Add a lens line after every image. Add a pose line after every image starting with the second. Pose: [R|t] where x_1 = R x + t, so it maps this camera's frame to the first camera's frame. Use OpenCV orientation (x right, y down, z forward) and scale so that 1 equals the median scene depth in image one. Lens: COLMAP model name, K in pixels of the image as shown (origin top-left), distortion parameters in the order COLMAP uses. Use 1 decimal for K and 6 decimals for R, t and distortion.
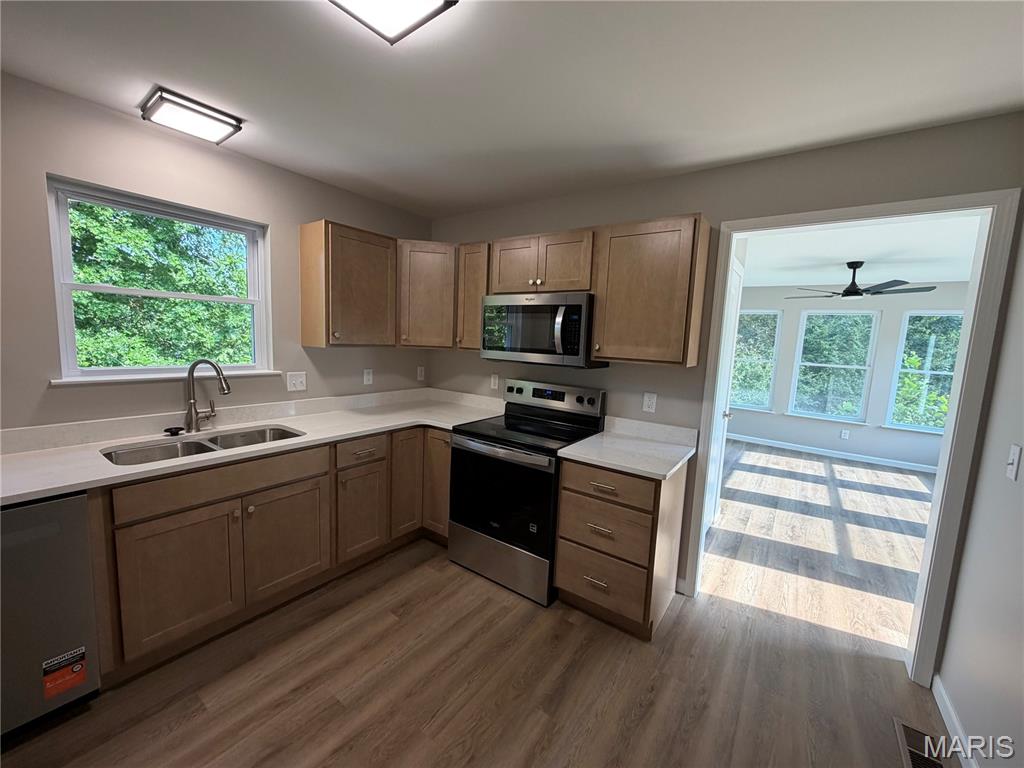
lens RADIAL K [[406.6, 0, 509.2], [0, 406.6, 386.8], [0, 0, 1]] dist [-0.000272, 0.000658]
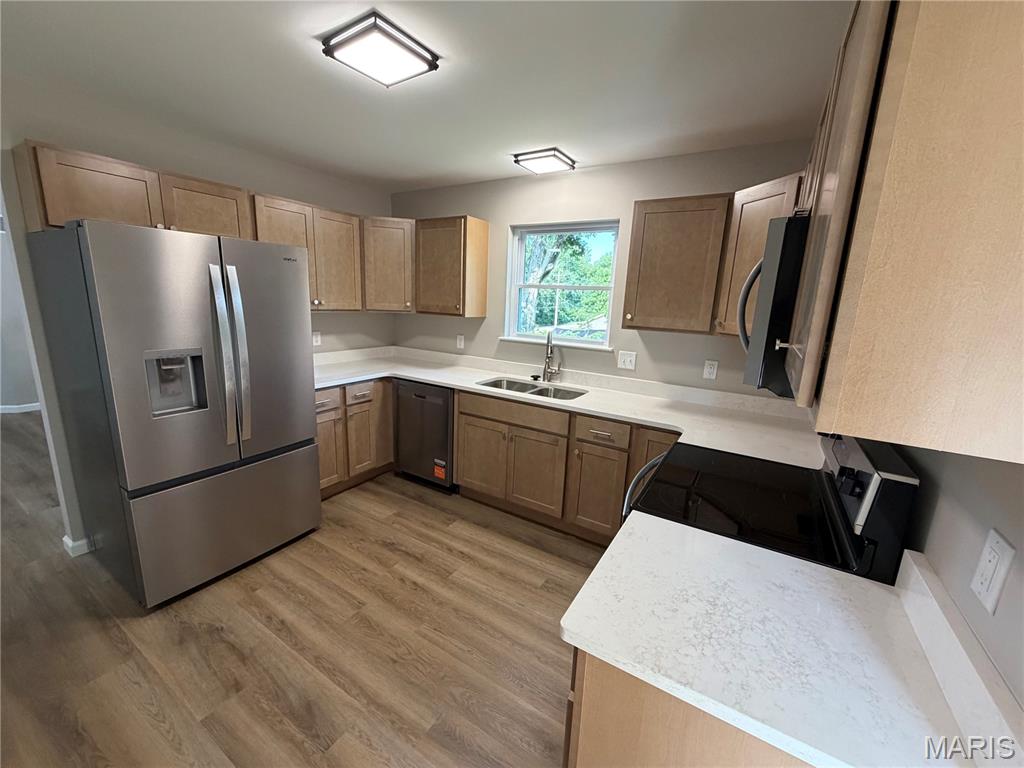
lens RADIAL K [[406.6, 0, 508.8], [0, 406.6, 386.7], [0, 0, 1]] dist [-0.000272, 0.000658]
pose [[0.069768, 0.168114, -0.983295, 0.727860], [-0.161351, 0.974620, 0.155183, -0.084293], [0.984428, 0.147829, 0.095123, 0.821324]]
